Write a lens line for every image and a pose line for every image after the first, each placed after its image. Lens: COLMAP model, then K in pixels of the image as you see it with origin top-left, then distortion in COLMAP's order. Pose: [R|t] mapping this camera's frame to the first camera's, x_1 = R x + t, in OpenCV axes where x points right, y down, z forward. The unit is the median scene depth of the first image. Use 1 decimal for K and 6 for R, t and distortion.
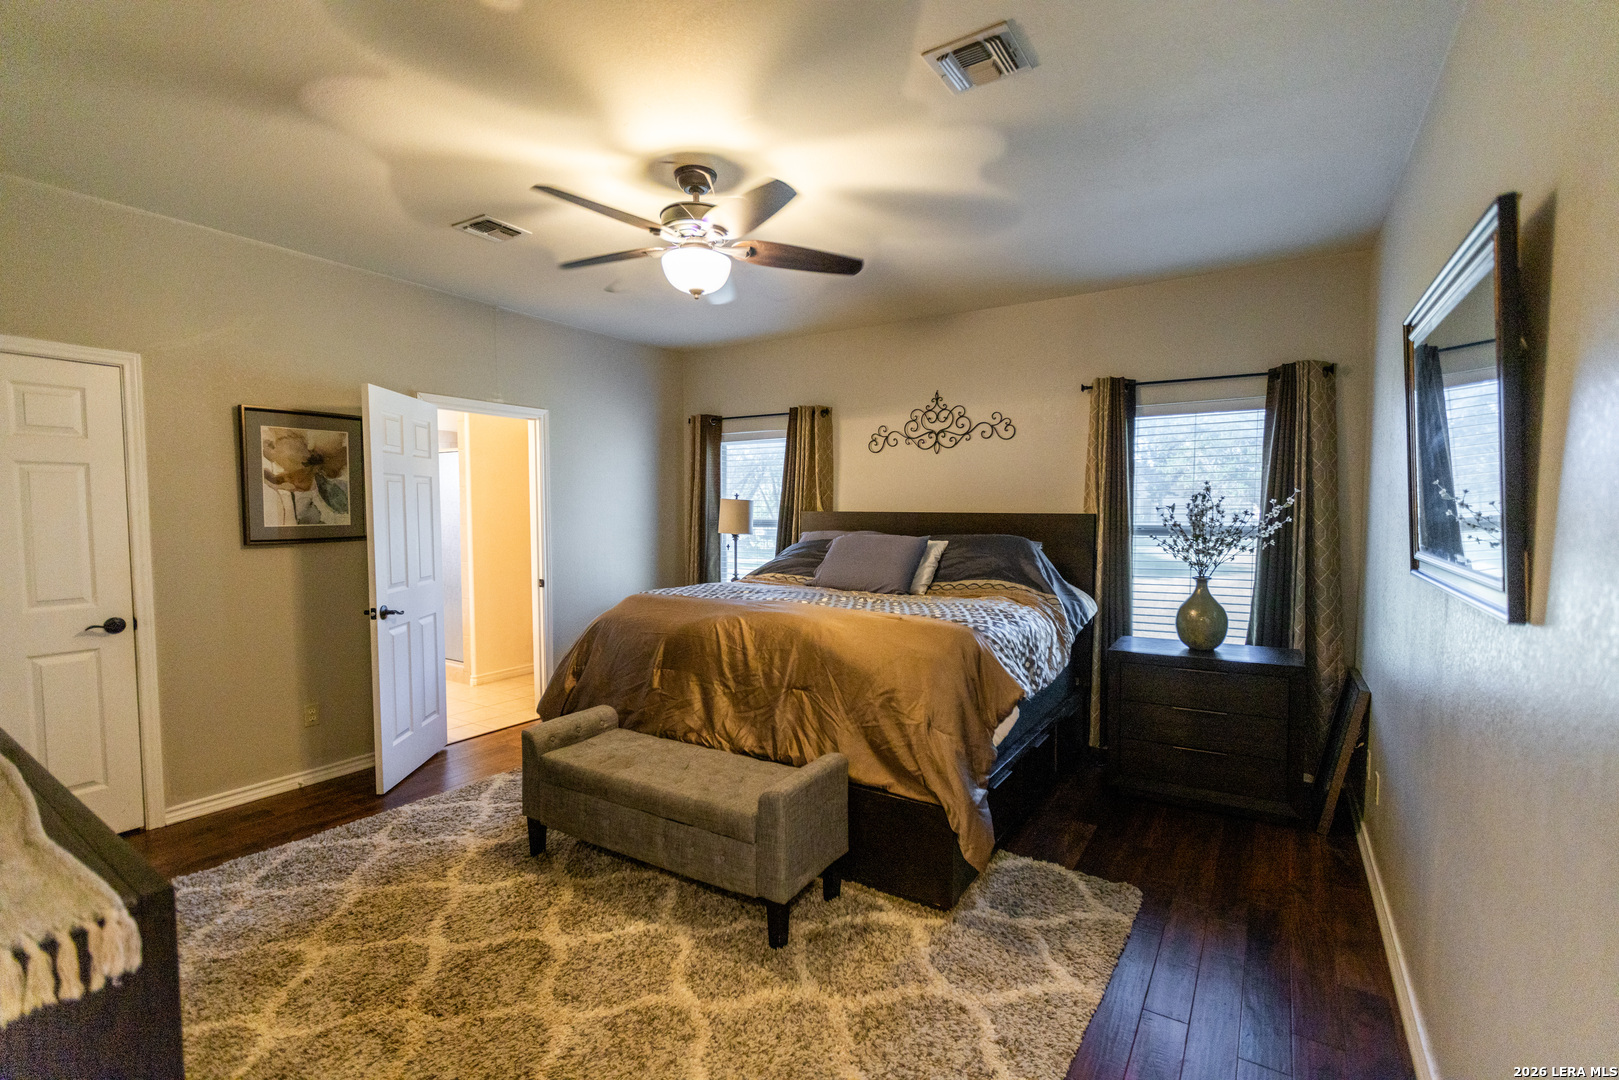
lens RADIAL K [[734.1, 0, 810.3], [0, 734.1, 540.9], [0, 0, 1]] dist [0.003012, -0.001000]
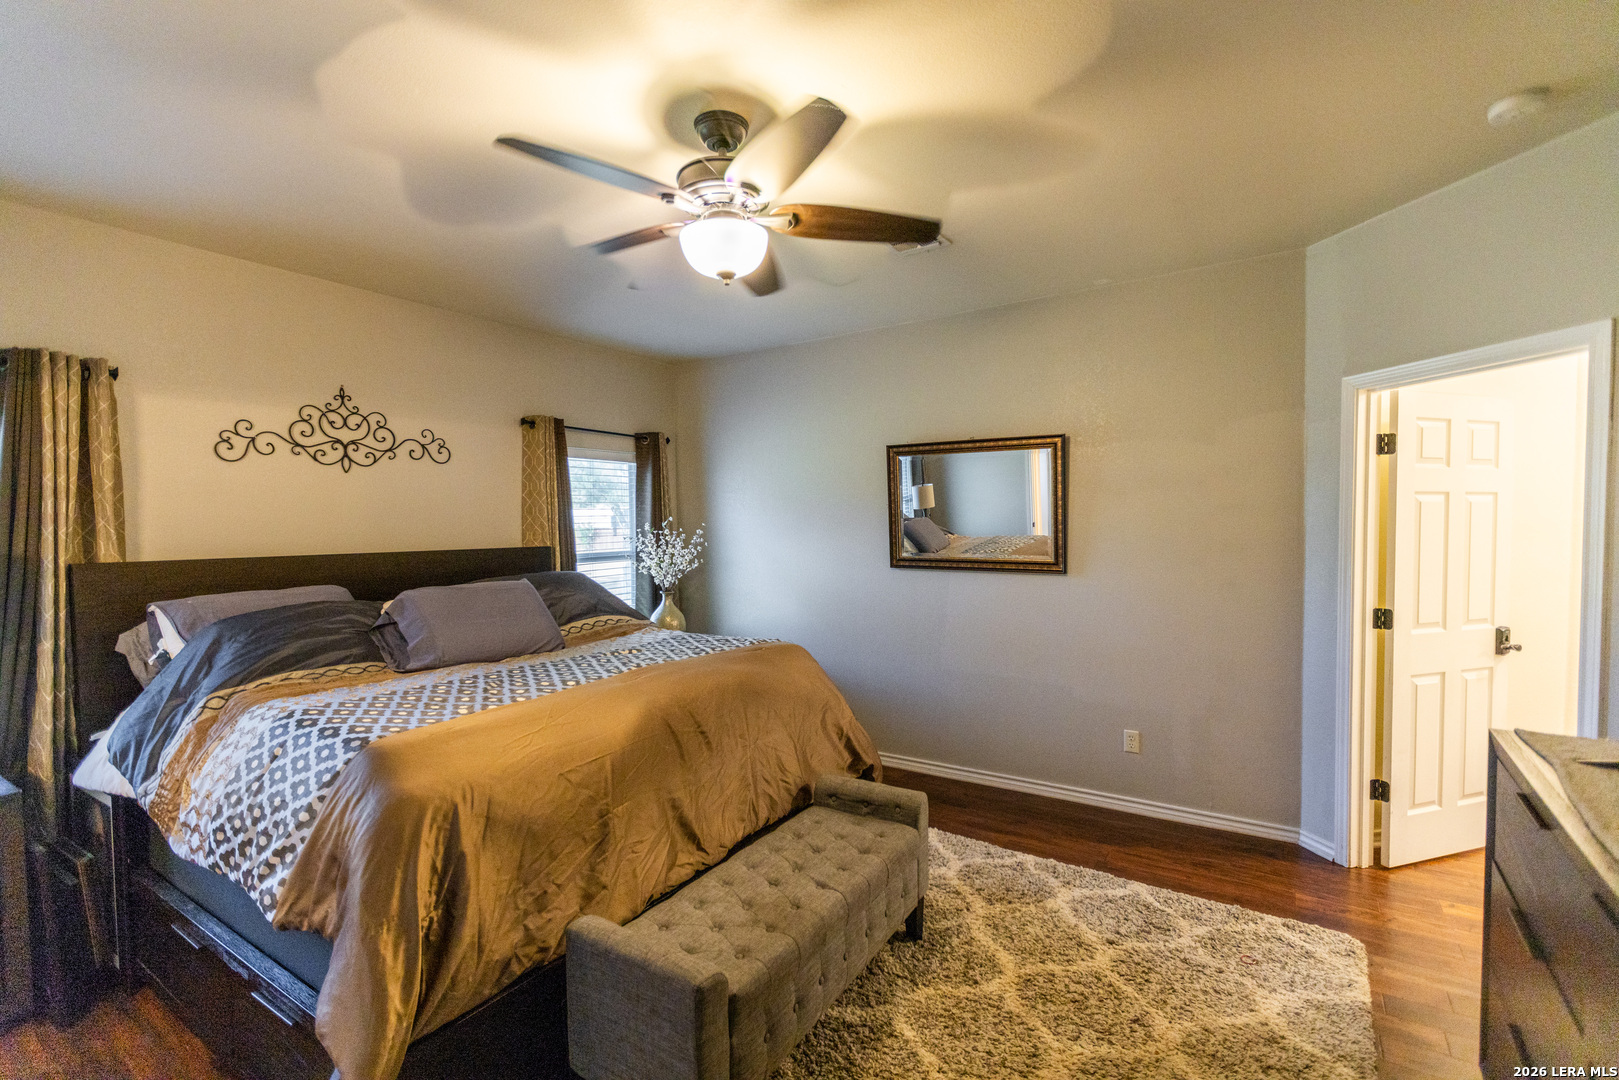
lens RADIAL K [[734.1, 0, 810.4], [0, 734.1, 538.1], [0, 0, 1]] dist [0.003012, -0.001000]
pose [[-0.003694, -0.024480, 0.999693, -0.561584], [0.058273, 0.997996, 0.024654, -0.045537], [-0.998294, 0.058347, -0.002260, 0.551906]]
